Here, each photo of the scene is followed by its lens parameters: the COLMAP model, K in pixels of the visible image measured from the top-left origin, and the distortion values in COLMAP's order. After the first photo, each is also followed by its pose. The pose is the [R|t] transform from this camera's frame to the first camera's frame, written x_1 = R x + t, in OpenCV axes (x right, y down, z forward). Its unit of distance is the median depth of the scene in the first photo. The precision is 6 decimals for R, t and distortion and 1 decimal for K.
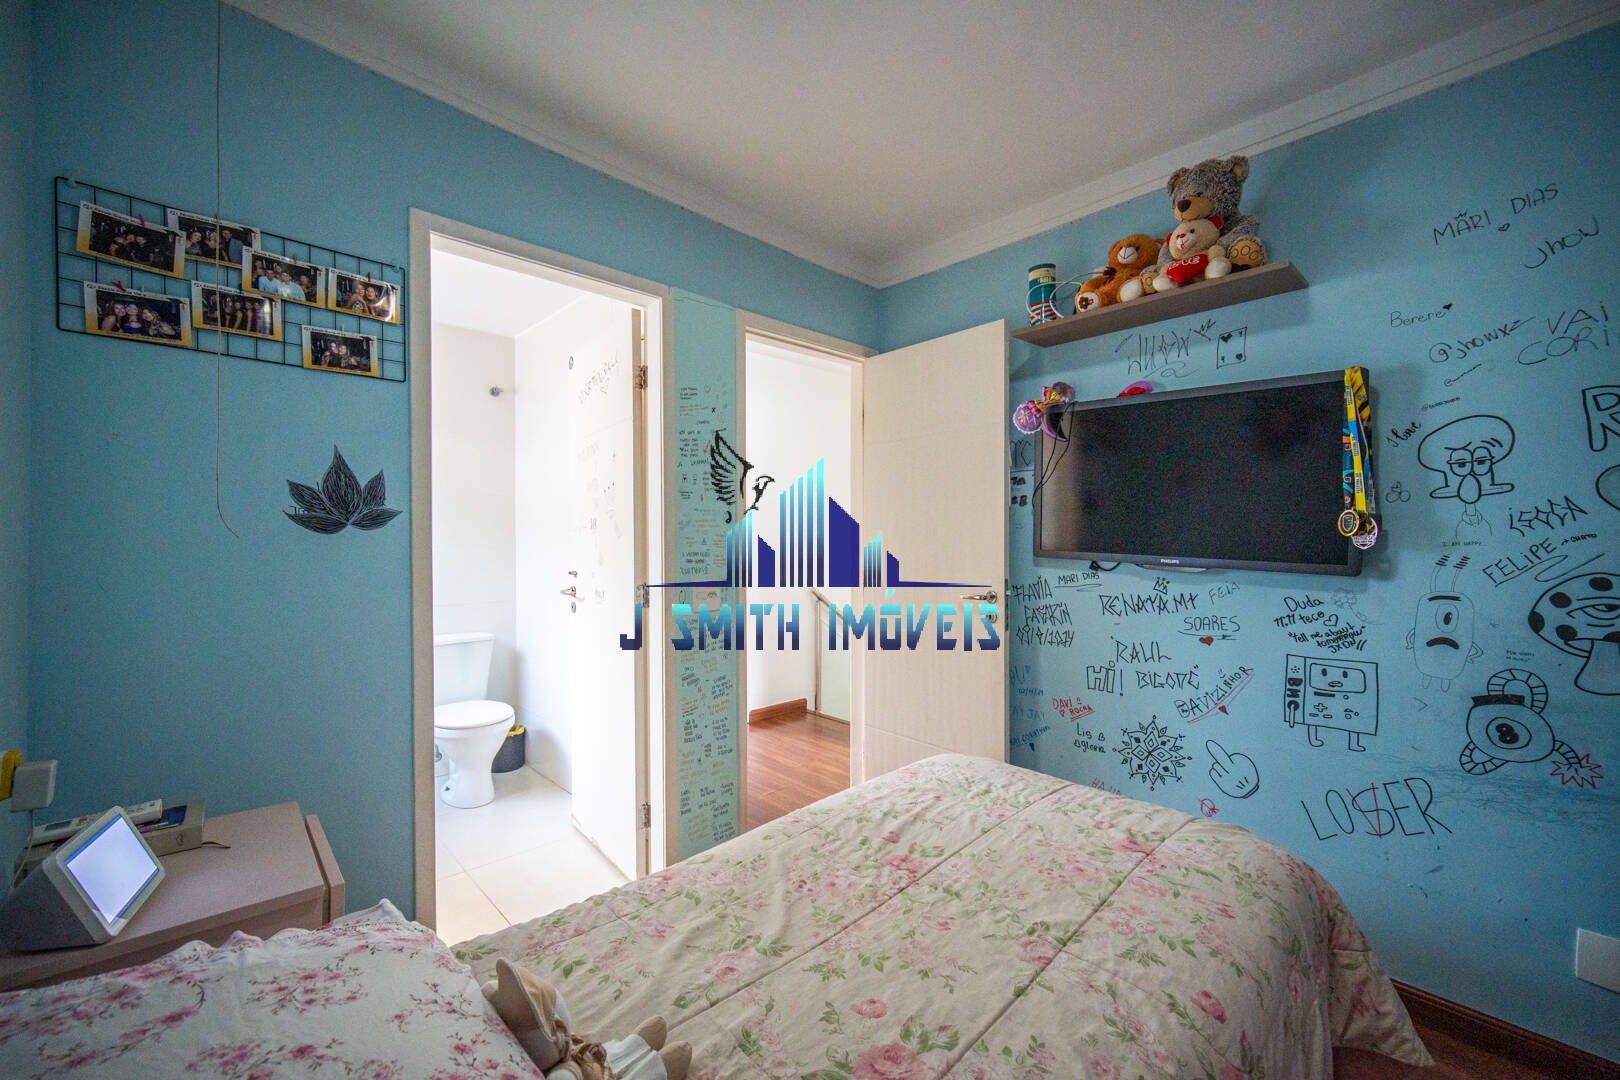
lens RADIAL K [[645.4, 0, 803.5], [0, 645.4, 541.9], [0, 0, 1]] dist [-0.000902, -0.000095]
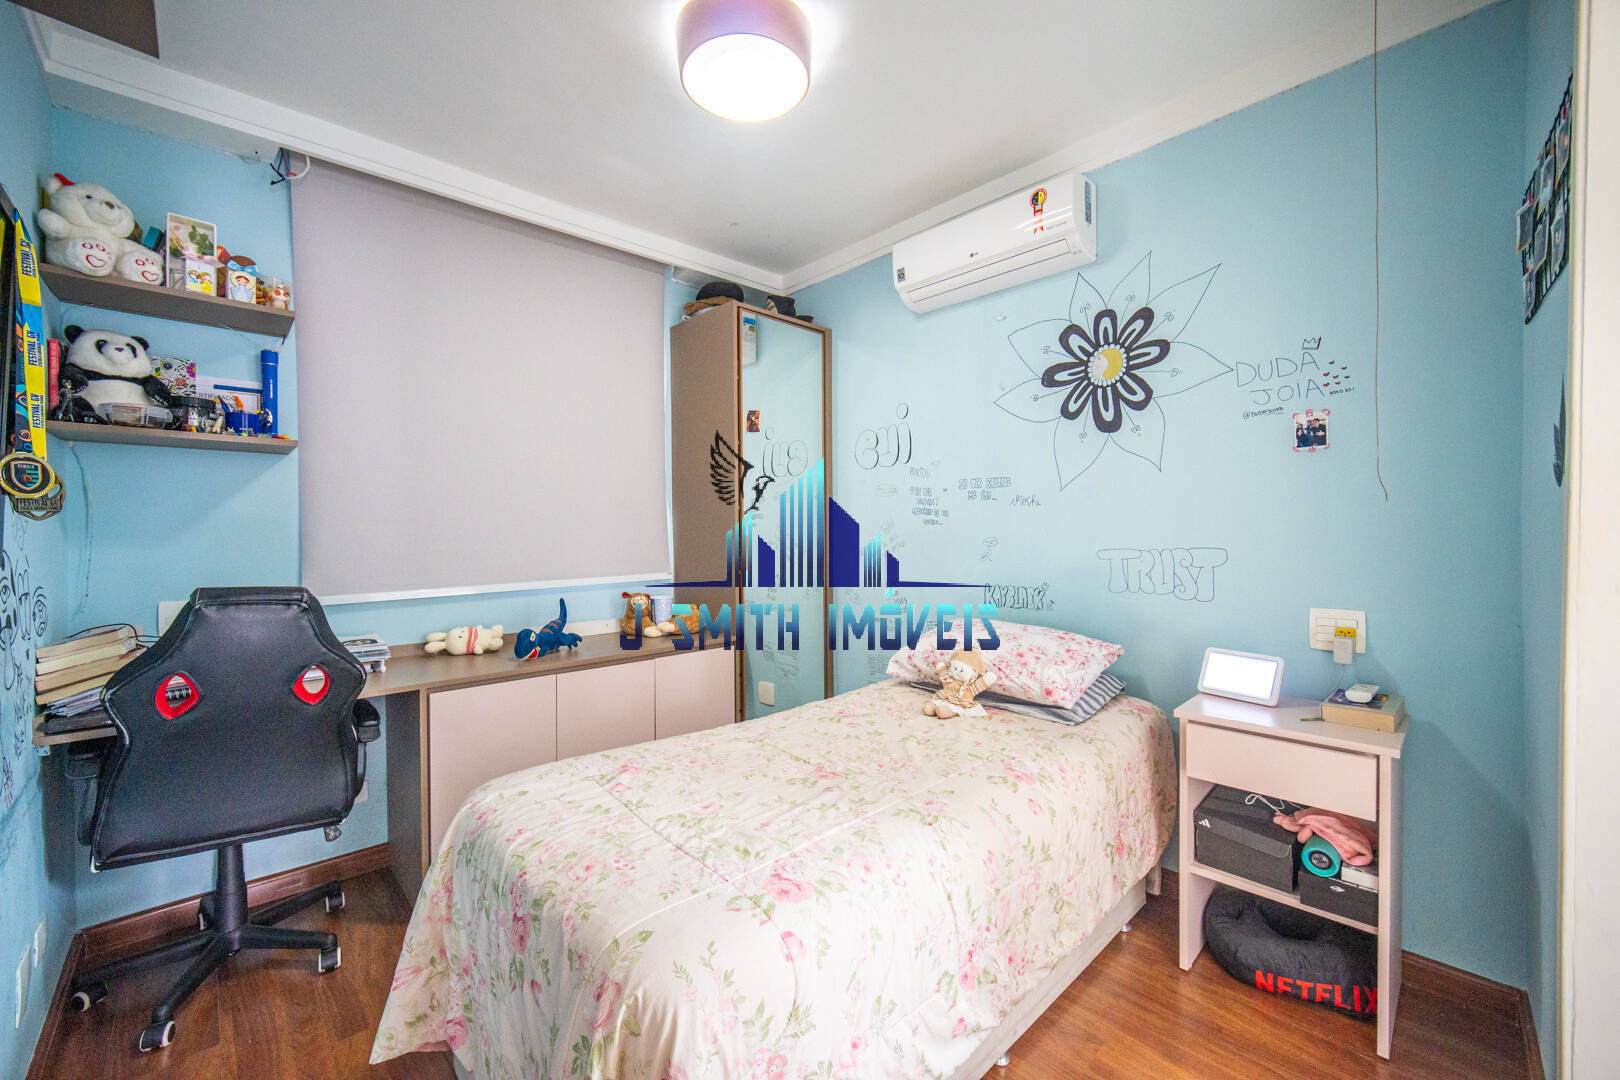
lens RADIAL K [[645.4, 0, 803.5], [0, 645.4, 541.9], [0, 0, 1]] dist [-0.000902, -0.000095]
pose [[-0.999936, 0.006469, -0.009242, 0.203735], [0.006316, 0.999844, 0.016488, 0.039462], [0.009347, 0.016428, -0.999821, 2.216666]]
